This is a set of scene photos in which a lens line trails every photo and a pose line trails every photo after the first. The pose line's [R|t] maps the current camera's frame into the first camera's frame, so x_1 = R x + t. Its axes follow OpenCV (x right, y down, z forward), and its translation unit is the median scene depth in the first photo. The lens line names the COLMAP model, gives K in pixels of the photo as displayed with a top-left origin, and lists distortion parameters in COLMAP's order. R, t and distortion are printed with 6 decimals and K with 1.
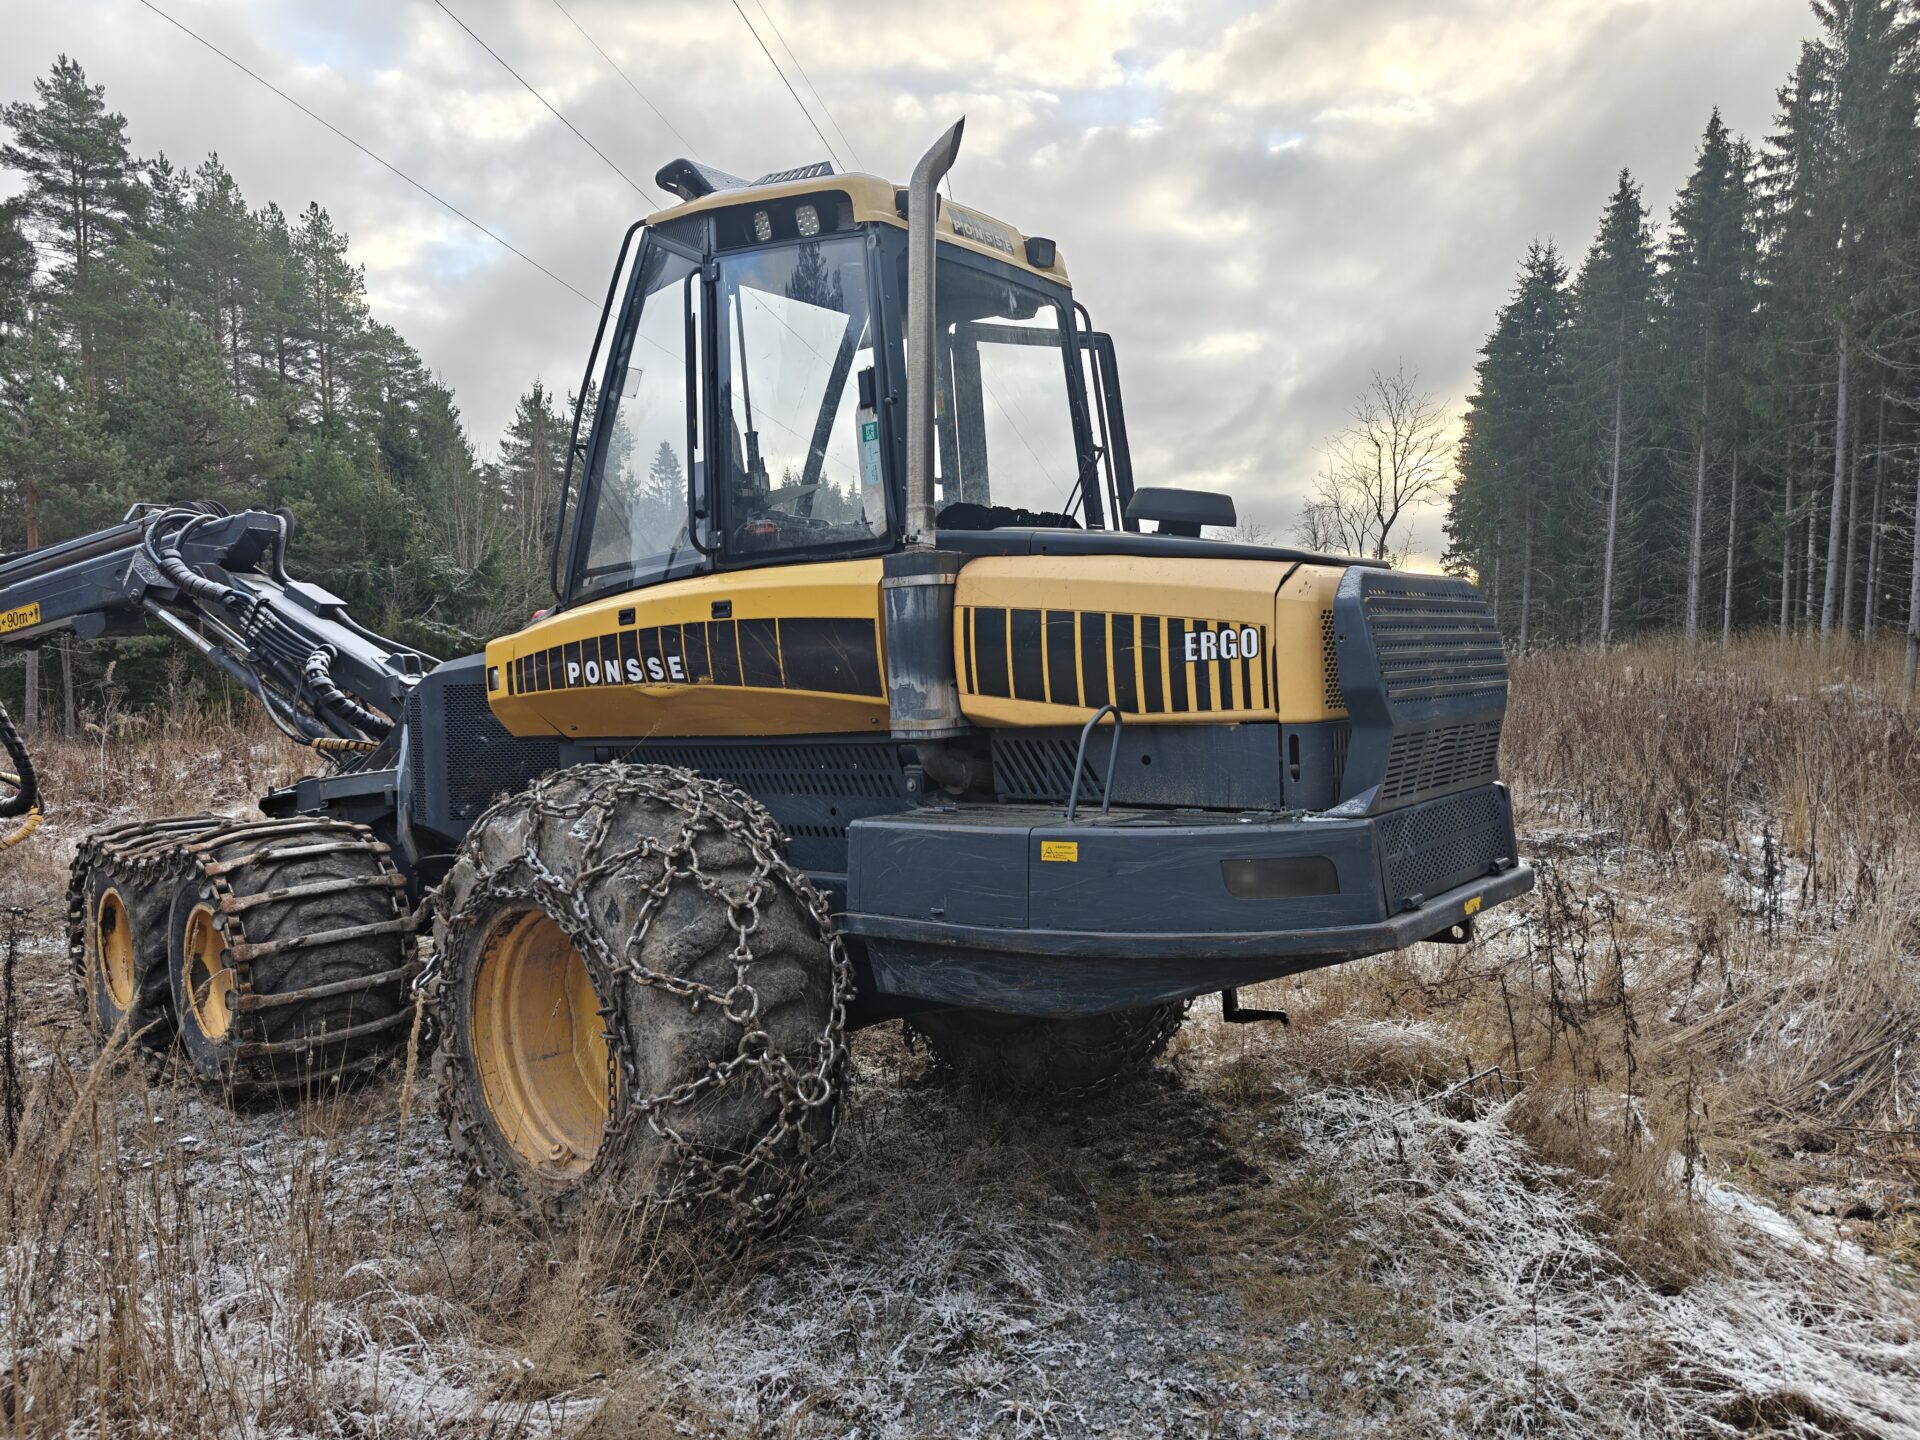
lens RADIAL K [[1303.9, 0, 950.8], [0, 1303.9, 720.6], [0, 0, 1]] dist [0.046058, -0.046096]
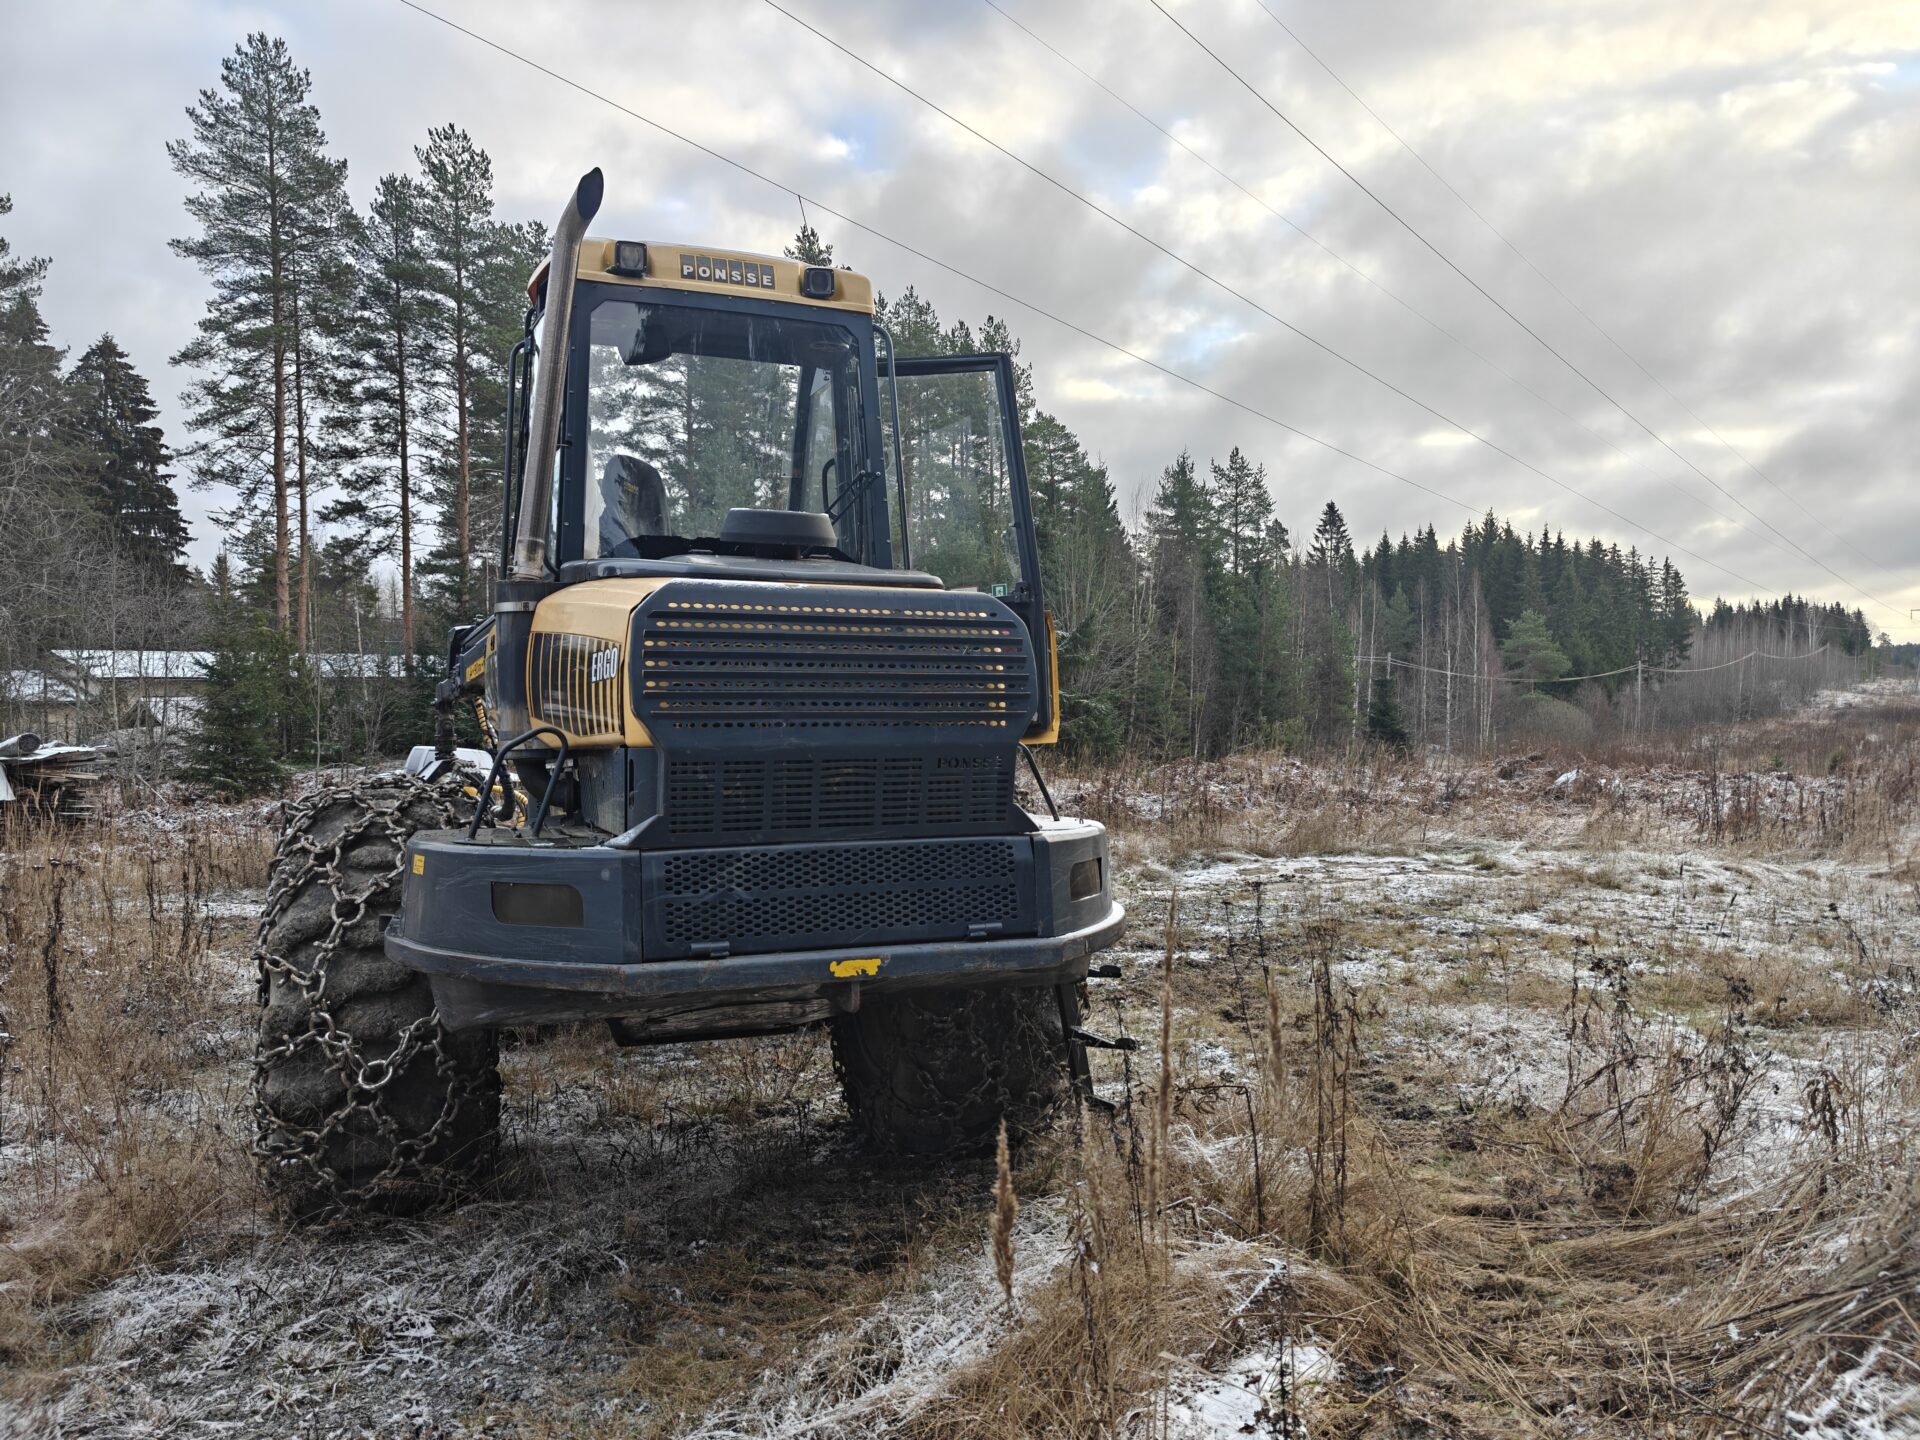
lens RADIAL K [[1303.9, 0, 976.3], [0, 1303.9, 718.3], [0, 0, 1]] dist [0.046058, -0.046096]
pose [[0.869265, 0.015479, -0.494105, 0.684182], [-0.039726, 0.998464, -0.038610, 0.005955], [0.492748, 0.053191, 0.868545, 0.220131]]
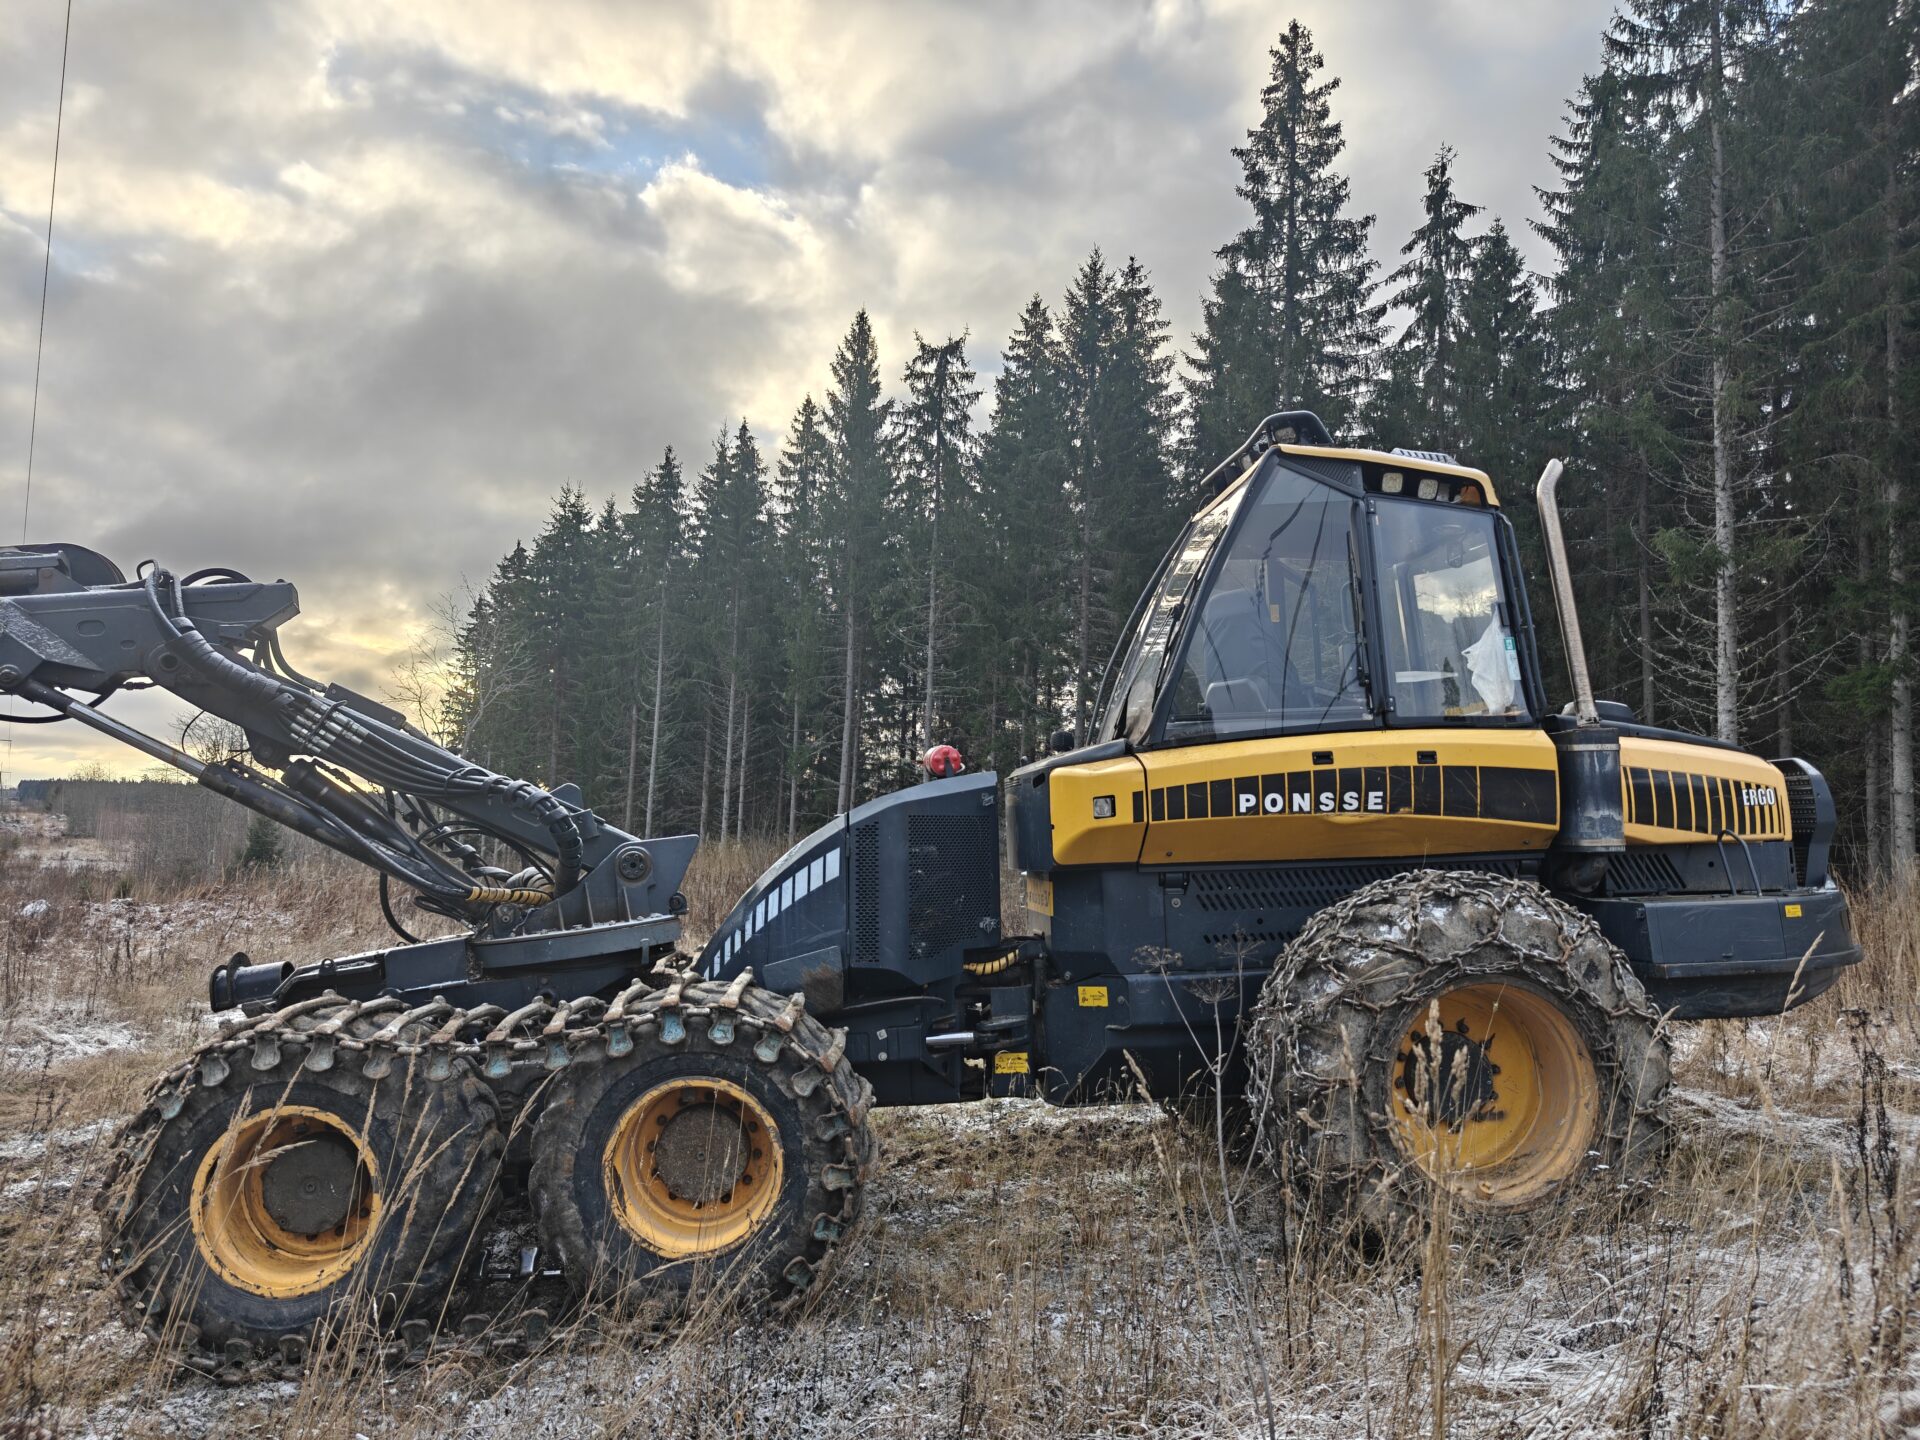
lens RADIAL K [[1303.9, 0, 949.5], [0, 1303.9, 720.3], [0, 0, 1]] dist [0.046058, -0.046096]
pose [[0.700785, 0.090694, 0.707584, -1.368967], [0.021436, 0.988760, -0.147964, 0.059993], [-0.713051, 0.118859, 0.690964, 0.395027]]
